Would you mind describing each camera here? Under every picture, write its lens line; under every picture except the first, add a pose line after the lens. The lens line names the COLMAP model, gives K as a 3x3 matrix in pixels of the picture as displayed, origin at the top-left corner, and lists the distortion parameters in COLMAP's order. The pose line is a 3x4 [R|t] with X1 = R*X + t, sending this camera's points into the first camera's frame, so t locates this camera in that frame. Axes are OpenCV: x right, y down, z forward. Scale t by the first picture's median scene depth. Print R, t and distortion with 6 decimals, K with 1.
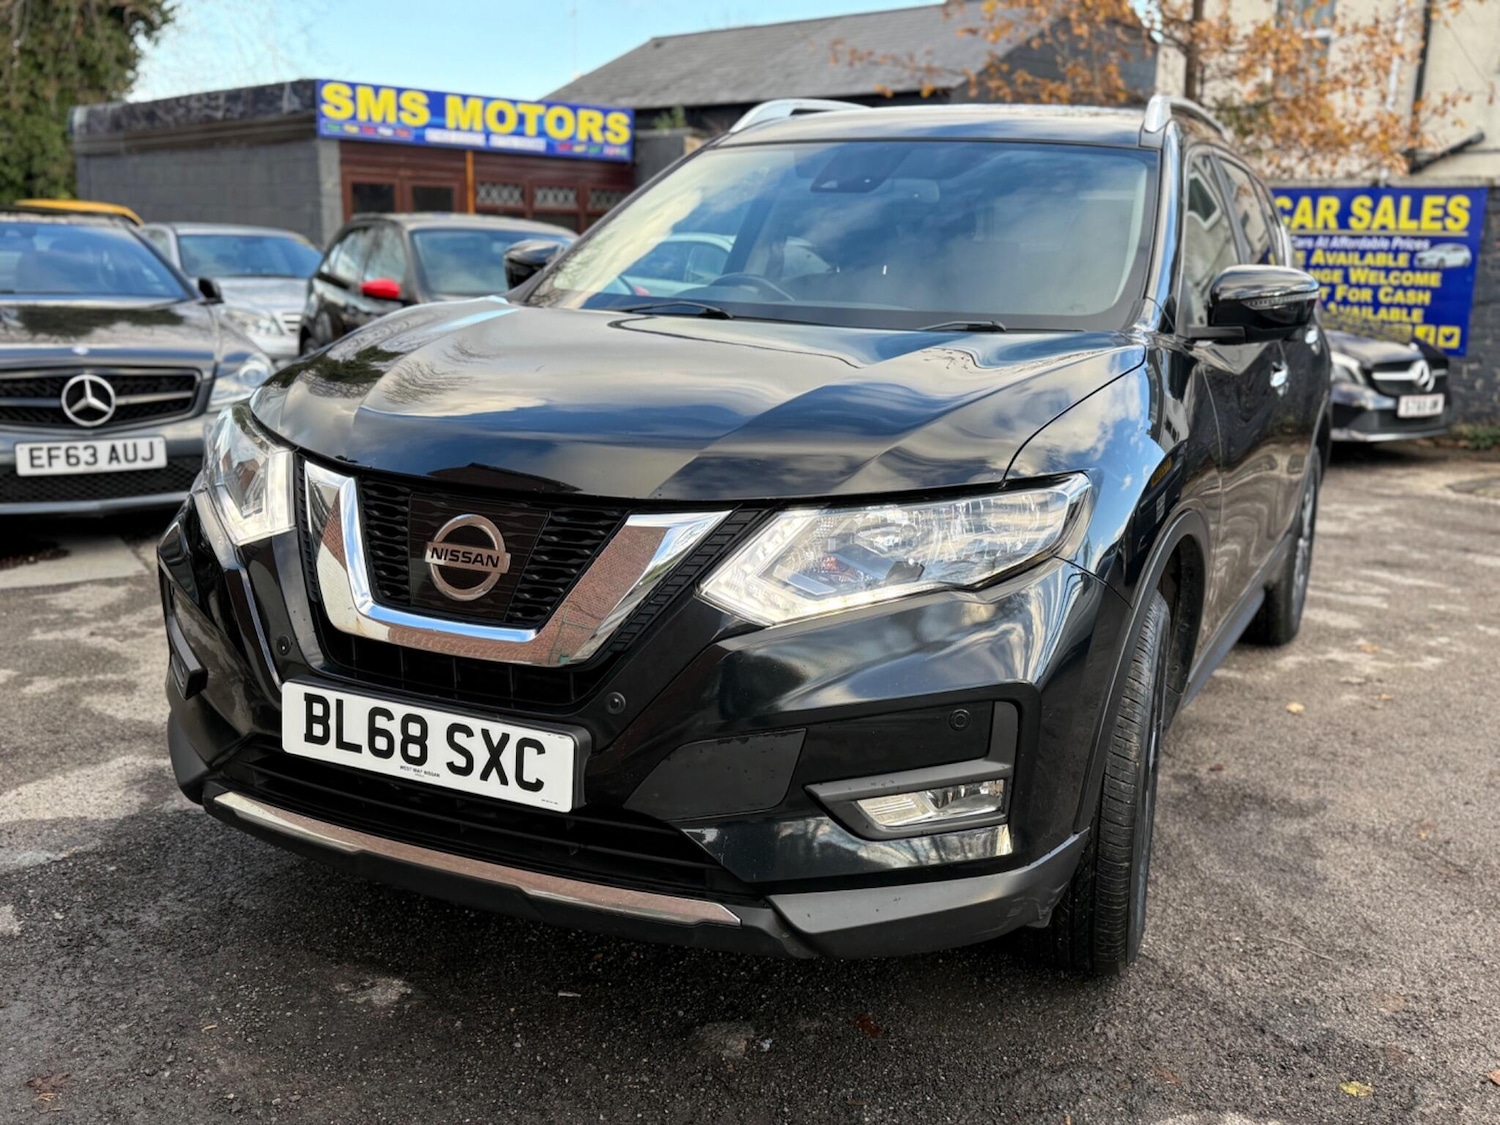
lens RADIAL K [[1467.6, 0, 748.2], [0, 1467.6, 625.6], [0, 0, 1]] dist [0.013058, 0.001369]
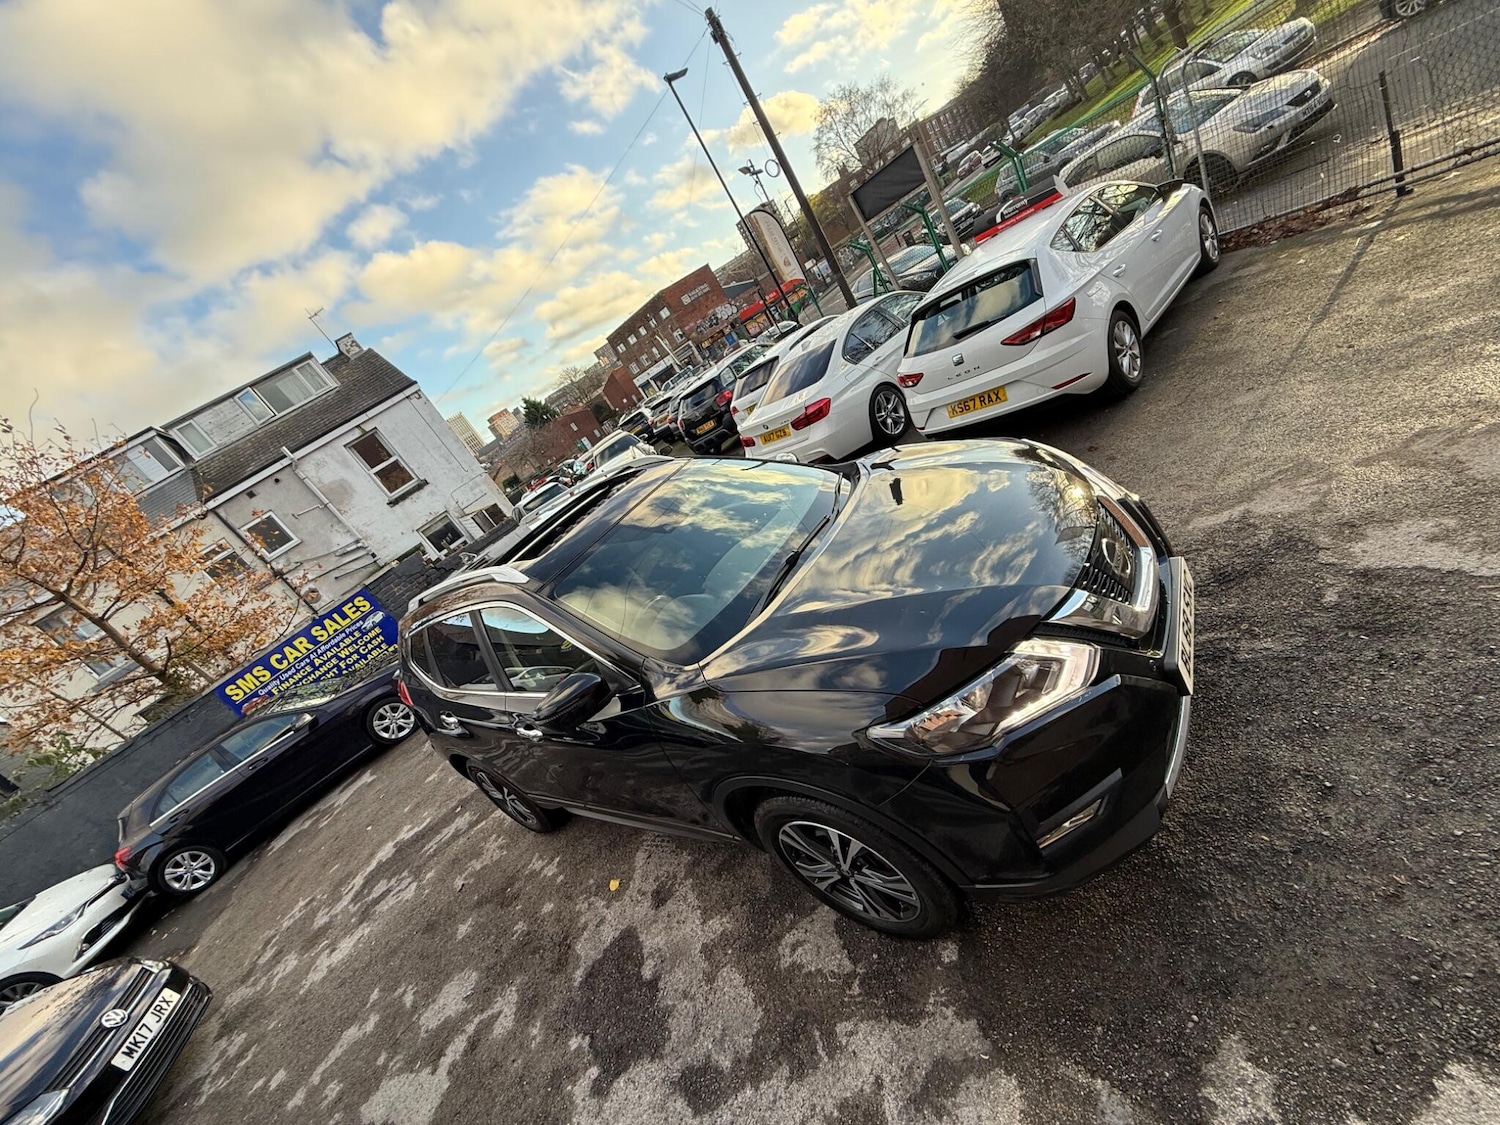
lens RADIAL K [[609.6, 0, 735.8], [0, 609.6, 567.8], [0, 0, 1]] dist [0.019583, -0.008453]
pose [[0.153477, -0.486026, 0.860363, -0.186612], [0.732449, 0.640397, 0.231107, -0.114439], [-0.663298, 0.594702, 0.454275, 0.179723]]
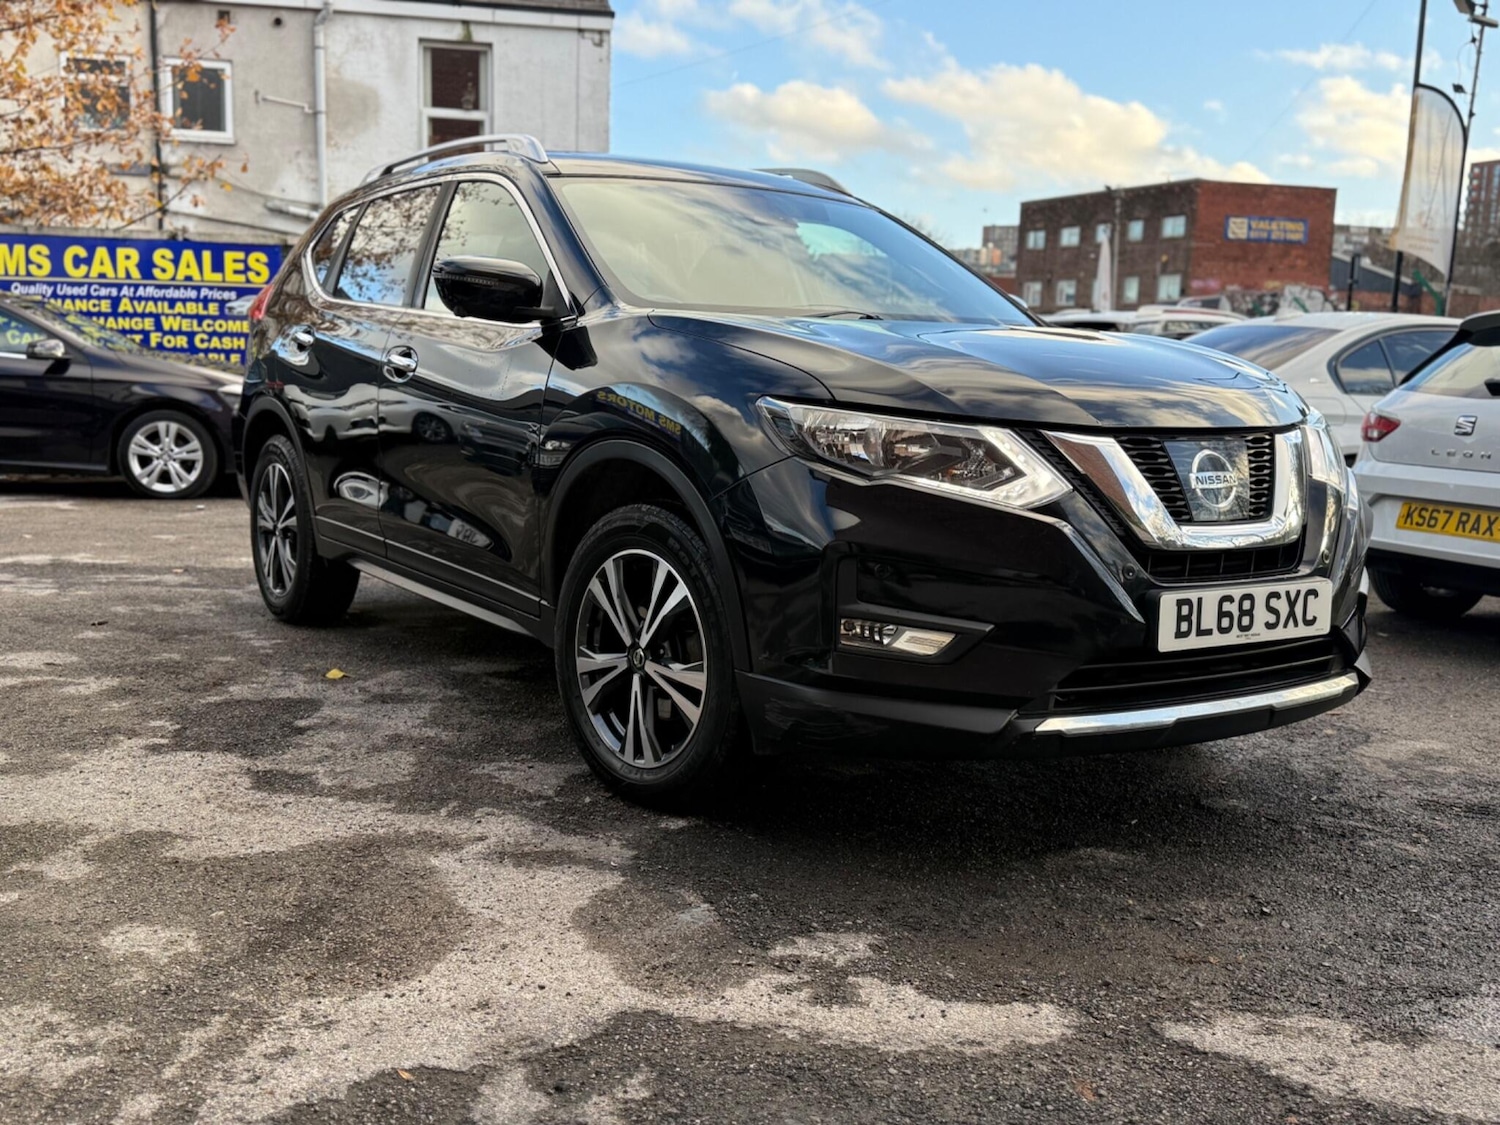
lens RADIAL K [[1513.4, 0, 695.2], [0, 1513.4, 565.4], [0, 0, 1]] dist [0.143056, -0.274255]
pose [[0.553557, -0.134503, 0.821878, -0.306381], [0.204311, 0.978646, 0.022550, -0.018626], [-0.807361, 0.155436, 0.569217, 0.108707]]
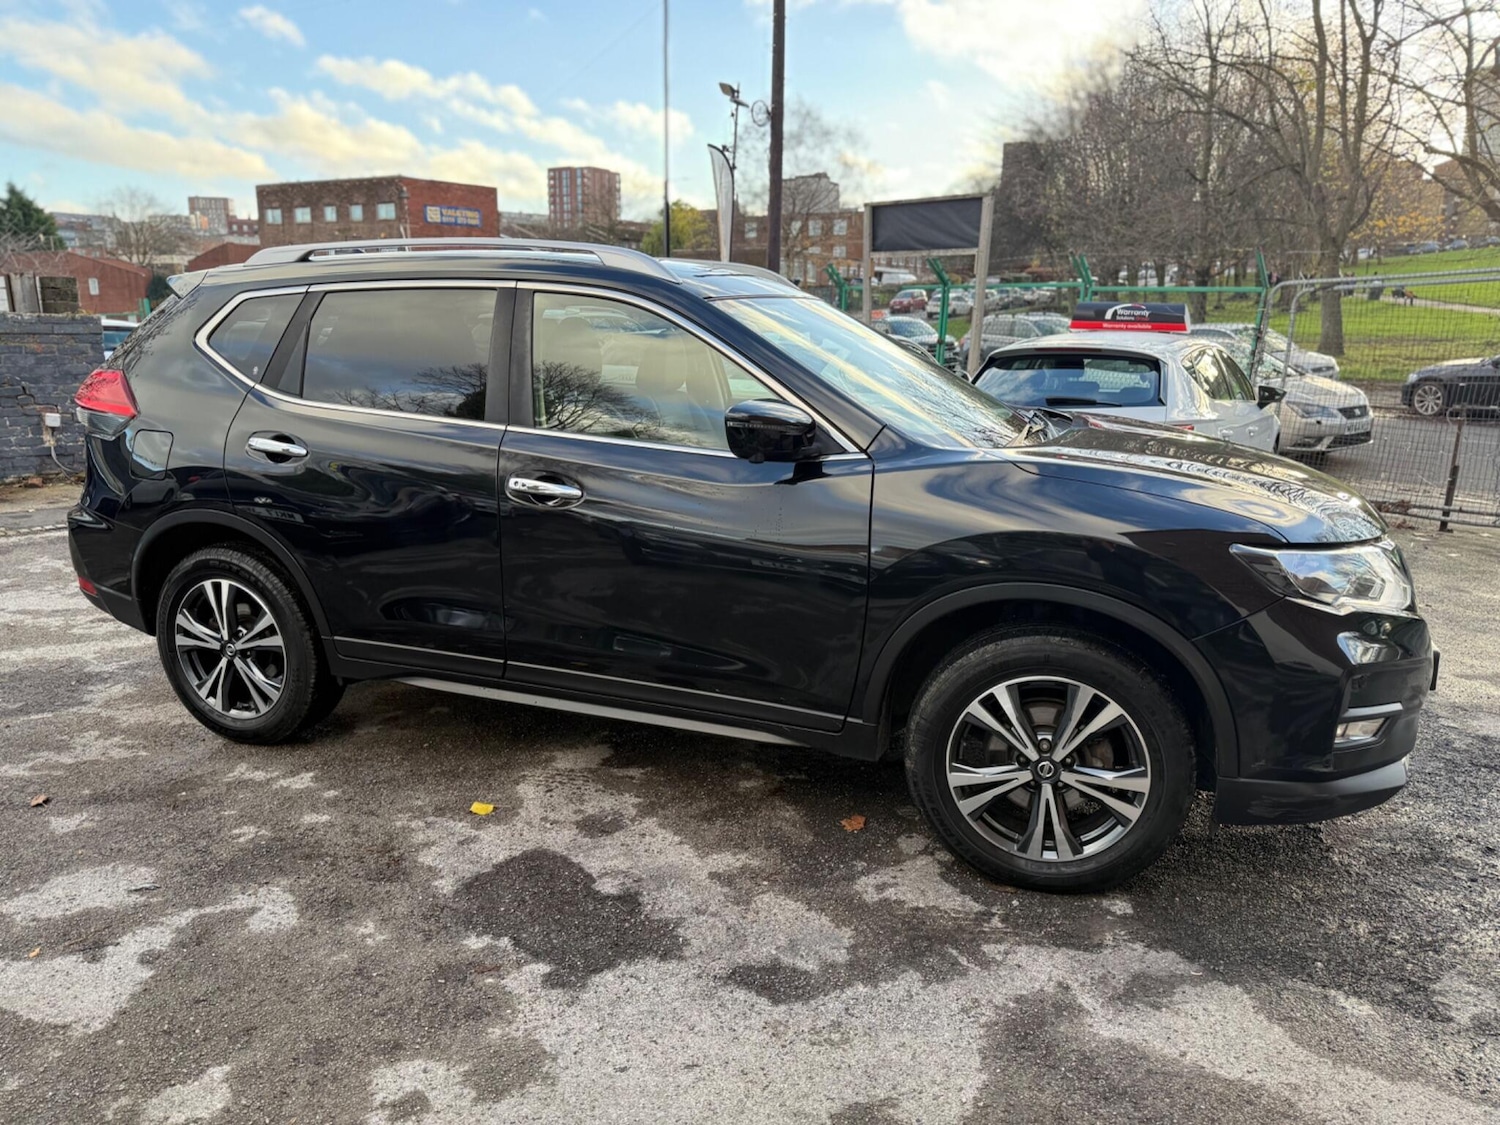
lens RADIAL K [[1093.7, 0, 750.0], [0, 1093.7, 562.5], [0, 0, 1]] dist [0.047943, -0.064056]
pose [[-0.042443, -0.256628, 0.965578, -0.290973], [0.249515, 0.933102, 0.258964, -0.116650], [-0.967440, 0.251917, 0.024429, 0.331814]]
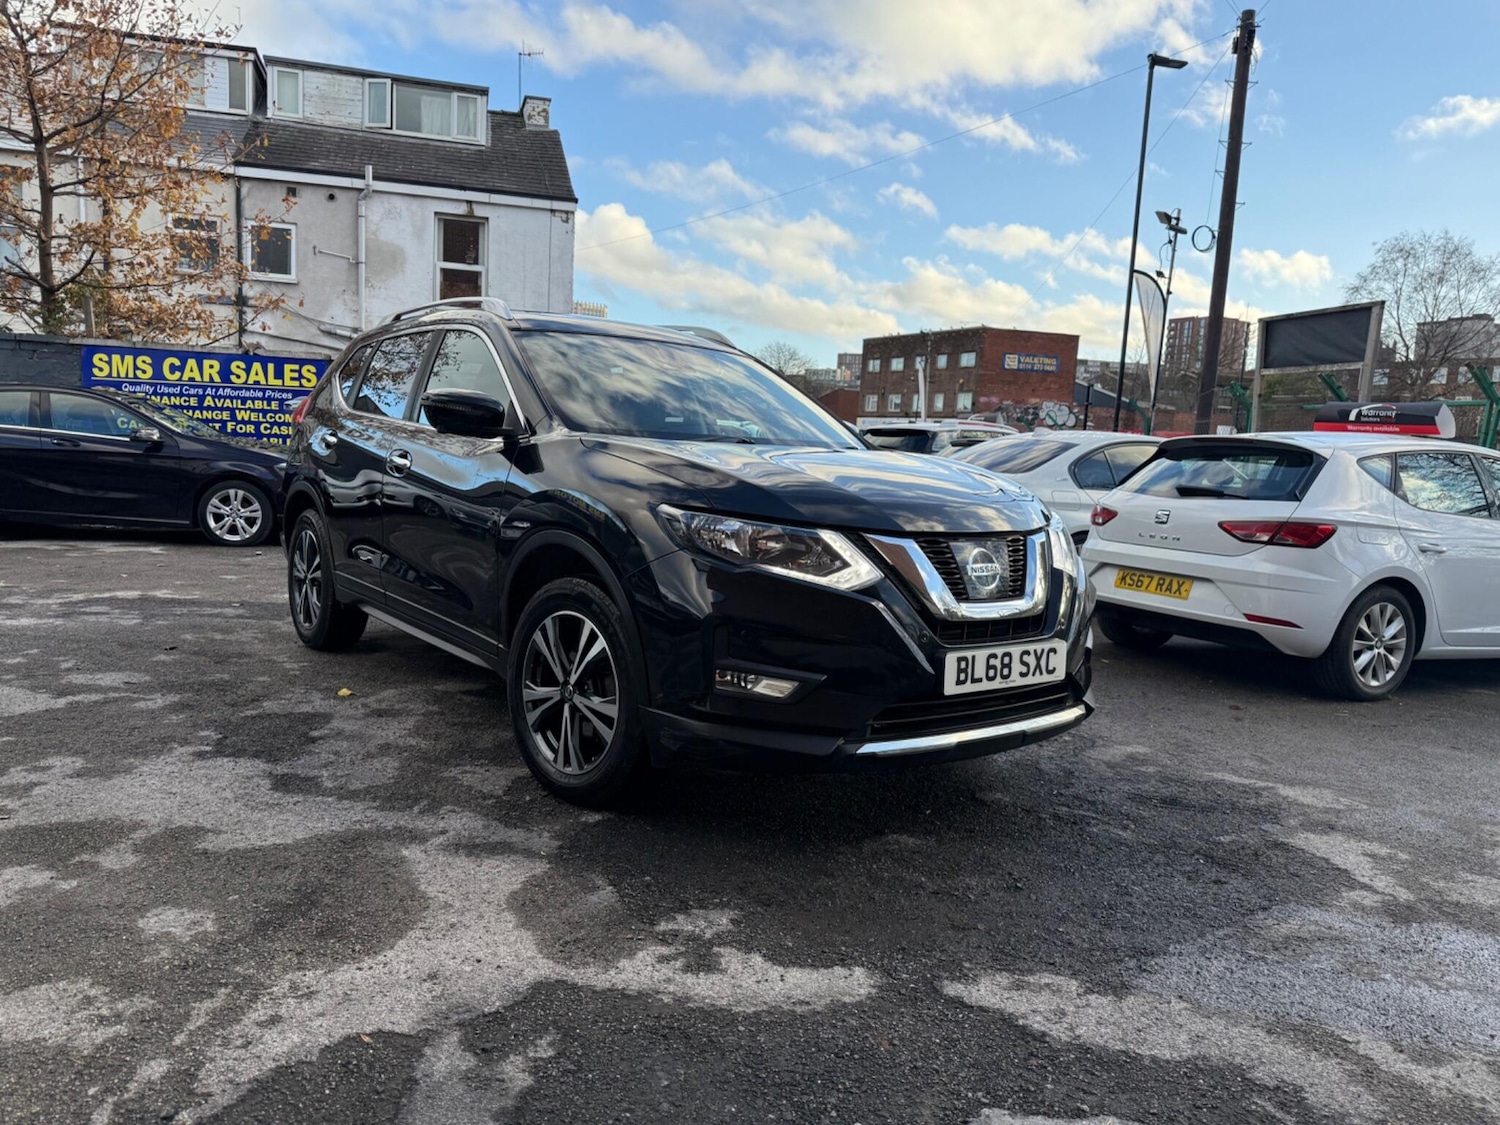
lens RADIAL K [[1086.9, 0, 707.2], [0, 1086.9, 555.7], [0, 0, 1]] dist [0.067561, -0.087312]
pose [[0.497810, -0.101472, 0.861330, -0.295970], [0.190308, 0.981708, 0.005664, -0.026159], [-0.846149, 0.161098, 0.508015, 0.107379]]
